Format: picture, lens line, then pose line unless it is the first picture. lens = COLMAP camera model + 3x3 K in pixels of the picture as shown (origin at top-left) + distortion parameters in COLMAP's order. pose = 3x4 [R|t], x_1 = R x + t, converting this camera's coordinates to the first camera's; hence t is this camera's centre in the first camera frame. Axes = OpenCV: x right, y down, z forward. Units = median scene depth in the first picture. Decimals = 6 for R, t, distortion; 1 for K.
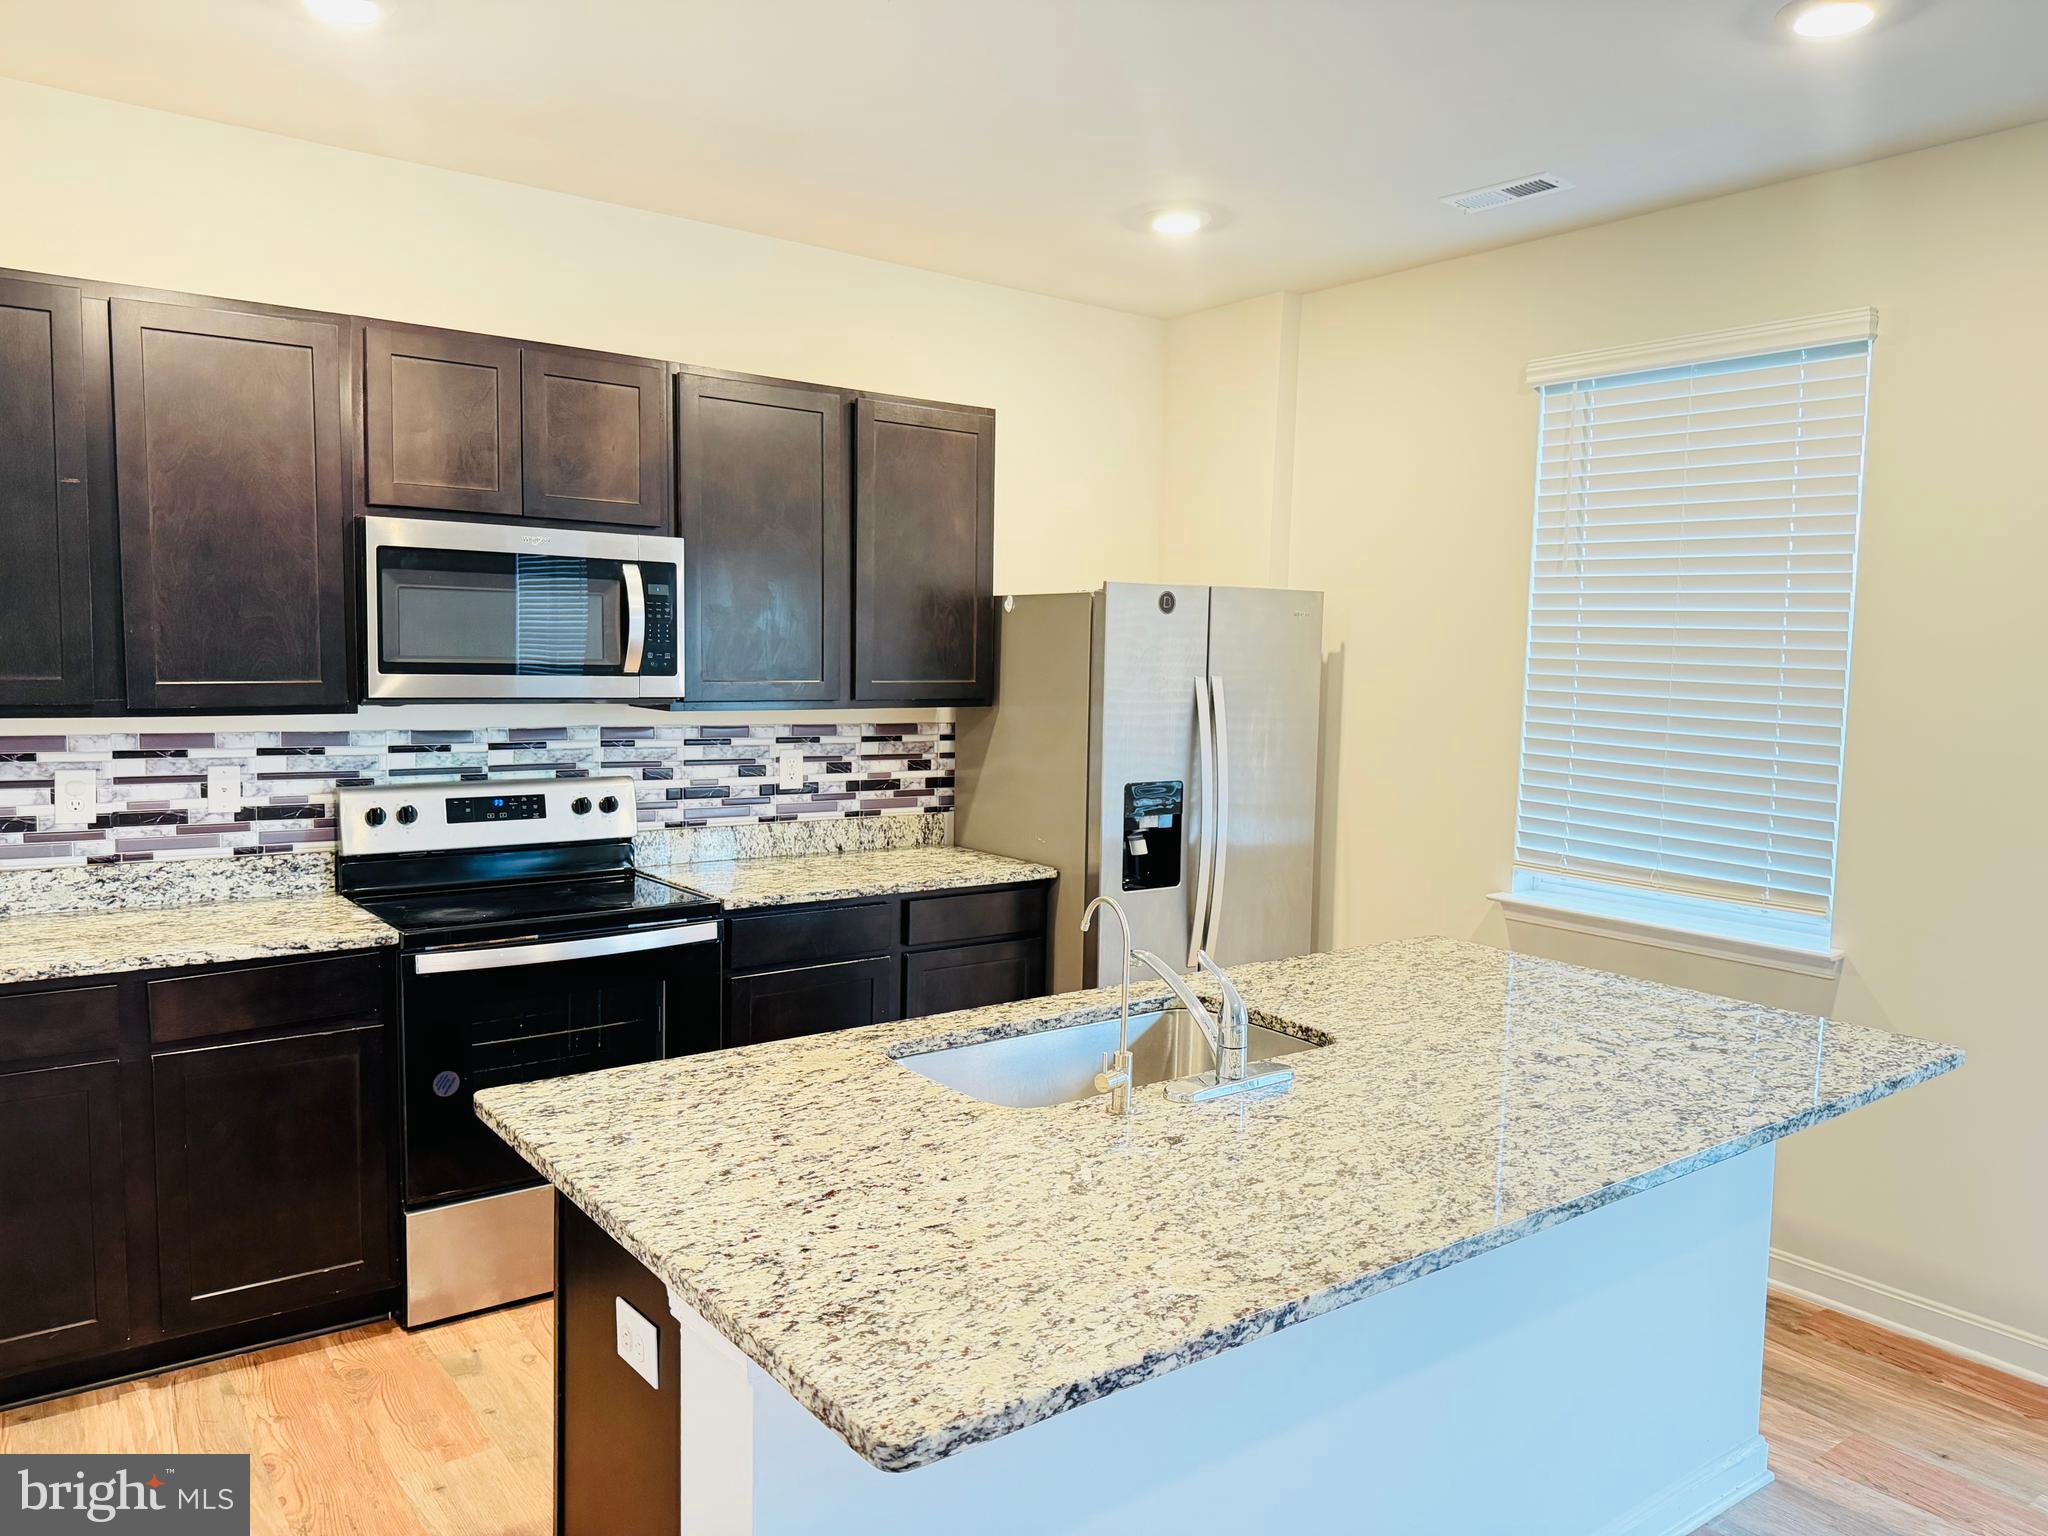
lens RADIAL K [[1441.9, 0, 1036.6], [0, 1441.9, 766.0], [0, 0, 1]] dist [0.059193, -0.077815]
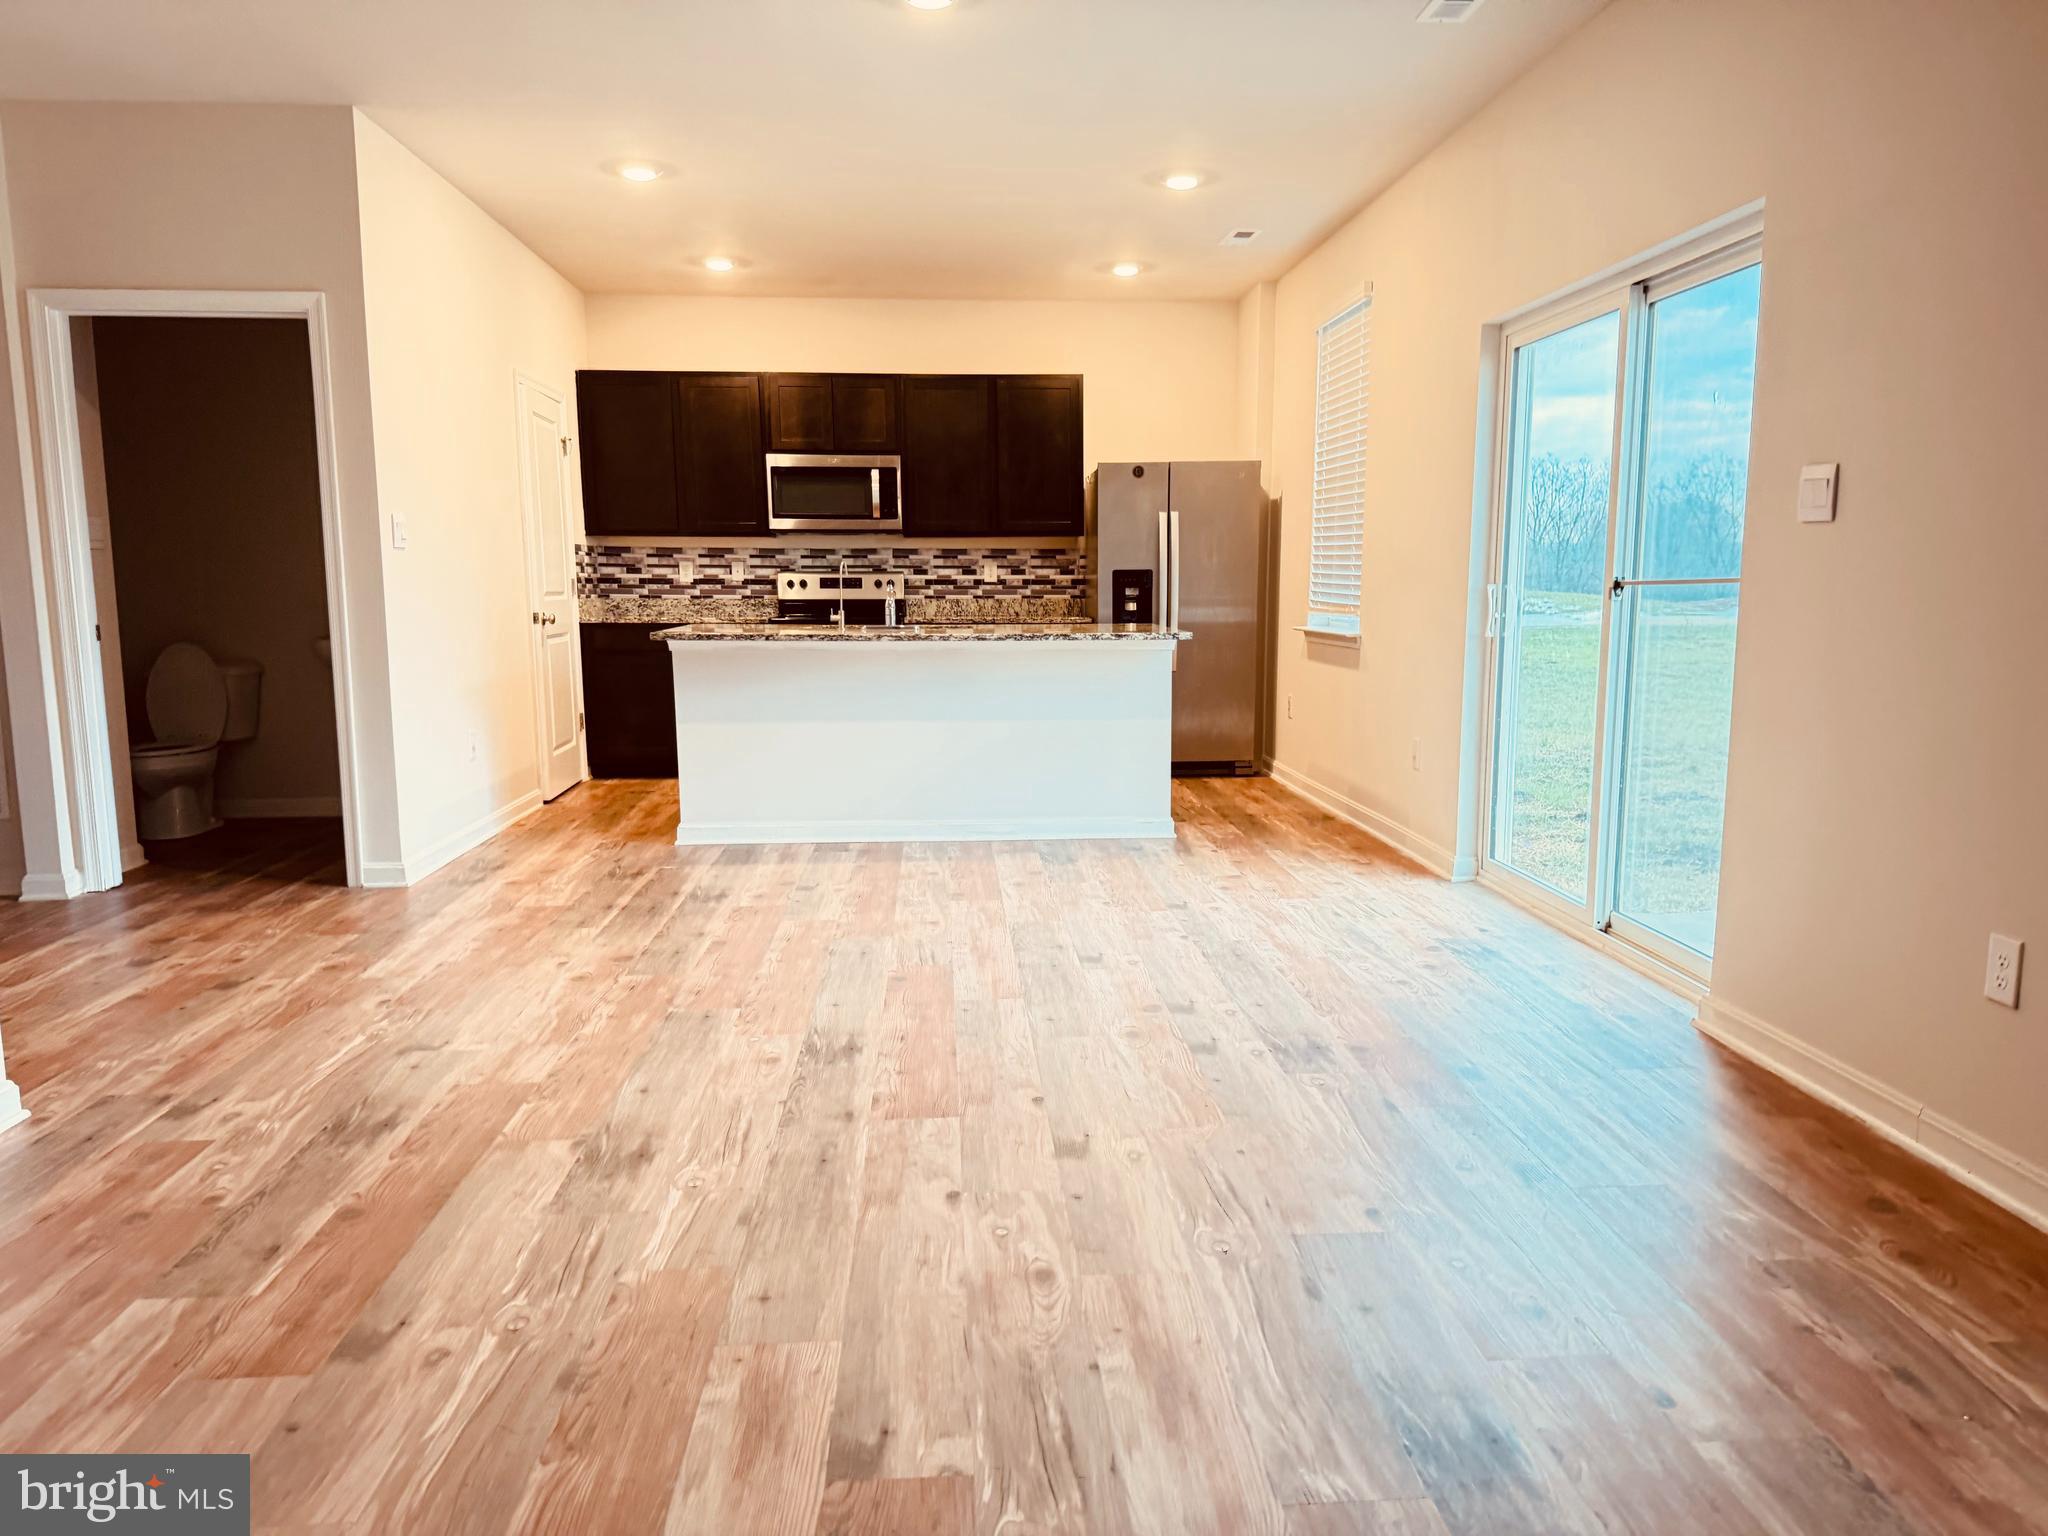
lens RADIAL K [[1461.2, 0, 1049.8], [0, 1461.2, 793.1], [0, 0, 1]] dist [0.117735, -0.083319]
pose [[0.839878, 0.052192, -0.540260, 1.139889], [-0.022443, 0.997854, 0.061508, 0.204626], [0.542311, -0.039534, 0.839247, -0.750295]]
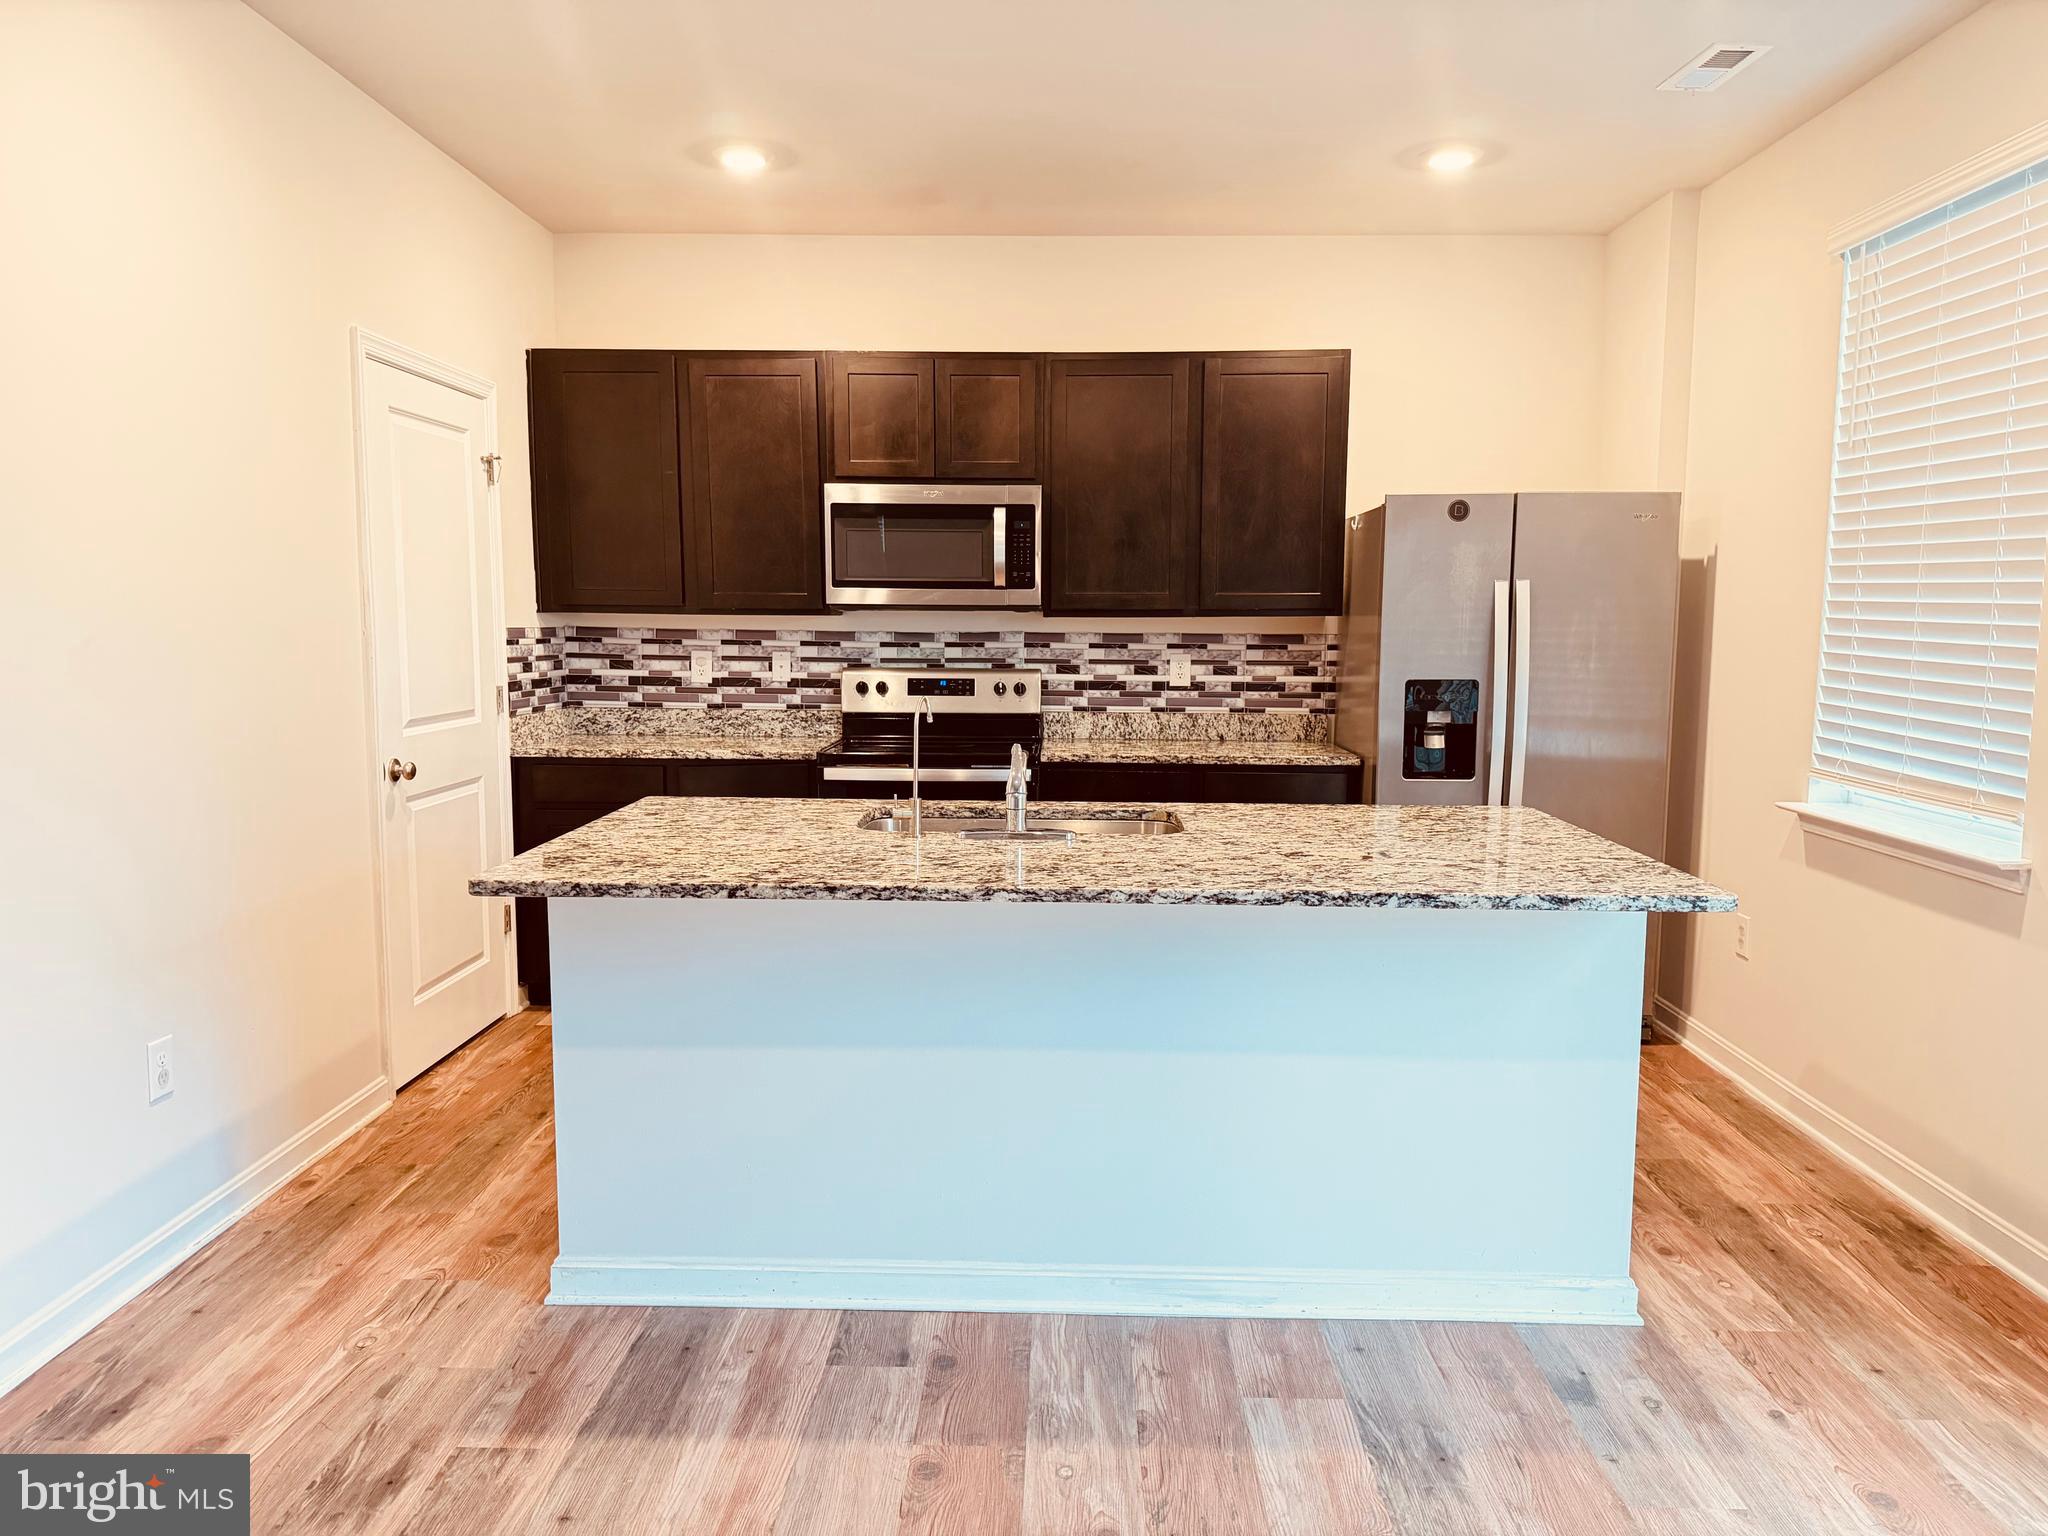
lens RADIAL K [[1437.2, 0, 1029.9], [0, 1437.2, 765.0], [0, 0, 1]] dist [0.155247, -0.270674]
pose [[0.780873, 0.047750, -0.622863, 0.567818], [-0.040634, 0.998845, 0.025631, 0.064608], [0.623367, 0.005294, 0.781911, -0.047796]]
